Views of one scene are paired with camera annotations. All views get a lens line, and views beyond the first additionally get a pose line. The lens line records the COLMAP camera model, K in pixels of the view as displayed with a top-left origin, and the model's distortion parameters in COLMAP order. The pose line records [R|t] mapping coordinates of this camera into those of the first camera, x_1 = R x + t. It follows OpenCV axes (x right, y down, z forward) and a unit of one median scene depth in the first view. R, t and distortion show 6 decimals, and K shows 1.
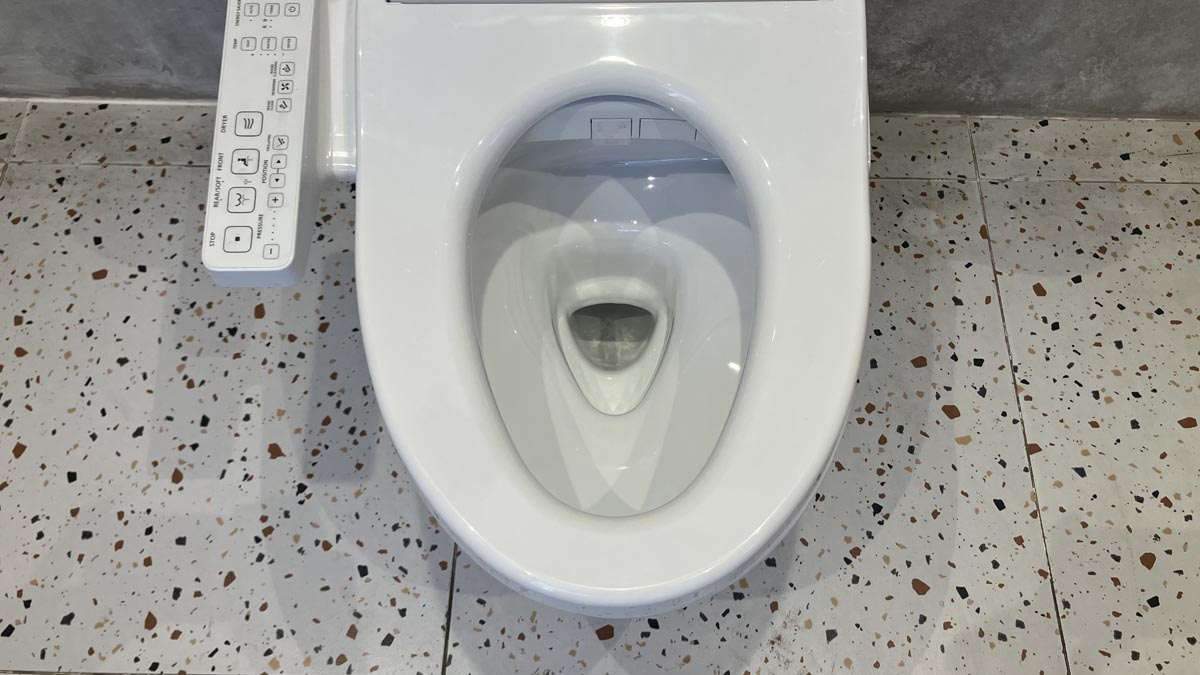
lens RADIAL K [[990.8, 0, 606.9], [0, 990.8, 328.7], [0, 0, 1]] dist [0.002211, 0.016994]
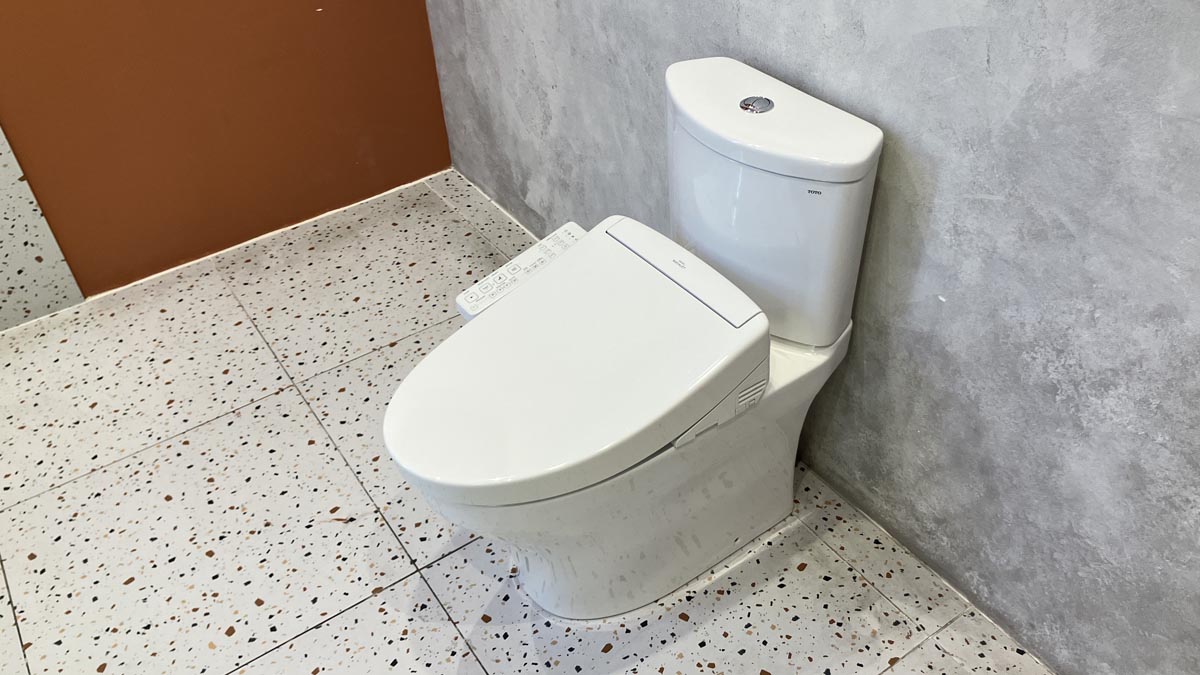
lens RADIAL K [[977.7, 0, 595.6], [0, 977.7, 337.6], [0, 0, 1]] dist [0.025575, 0.002009]
pose [[0.577191, 0.494705, -0.649706, 0.839366], [-0.696150, 0.713989, -0.074800, -0.034495], [0.426878, 0.495467, 0.756497, -0.368544]]
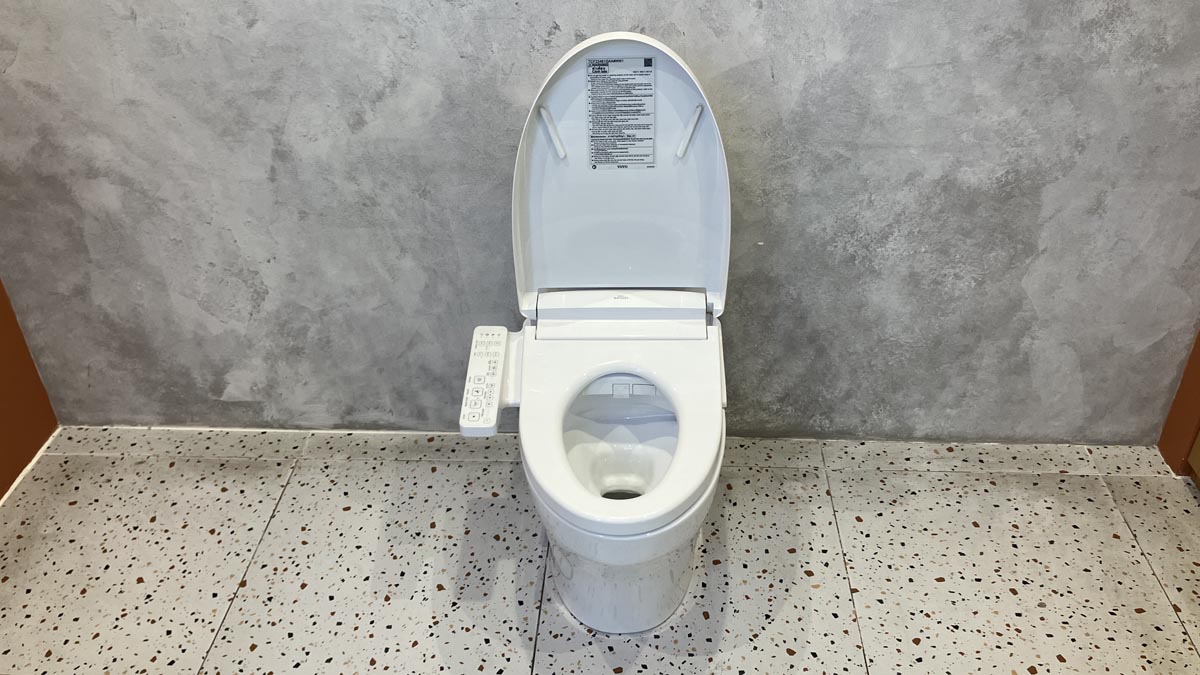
lens RADIAL K [[978.7, 0, 600.0], [0, 978.7, 337.5], [0, 0, 1]] dist [0.077684, -0.163893]
pose [[0.999466, 0.001097, -0.032673, 0.021226], [-0.016492, 0.879845, -0.474974, 0.557267], [0.028226, 0.475259, 0.879393, -0.793315]]
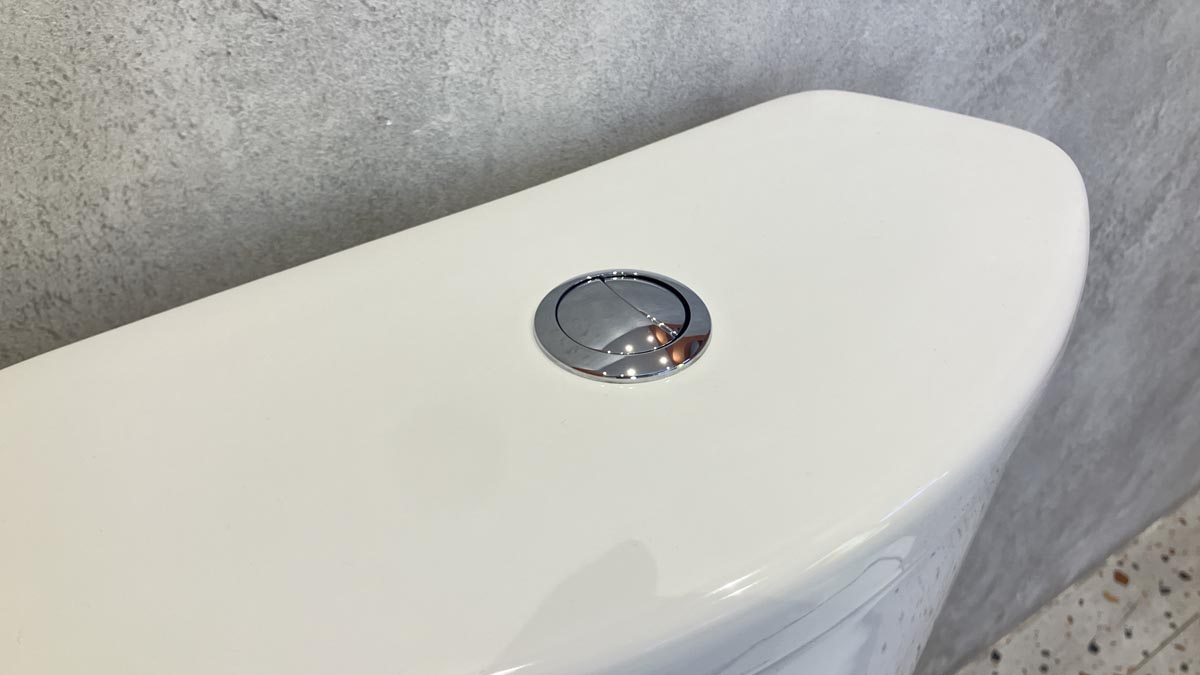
lens RADIAL K [[1021.2, 0, 598.7], [0, 1021.2, 325.6], [0, 0, 1]] dist [-0.071695, 0.136338]
pose [[0.809015, -0.364546, 0.461087, -0.114797], [0.522195, 0.805864, -0.279099, -0.415590], [-0.269829, 0.466572, 0.842320, 0.310431]]
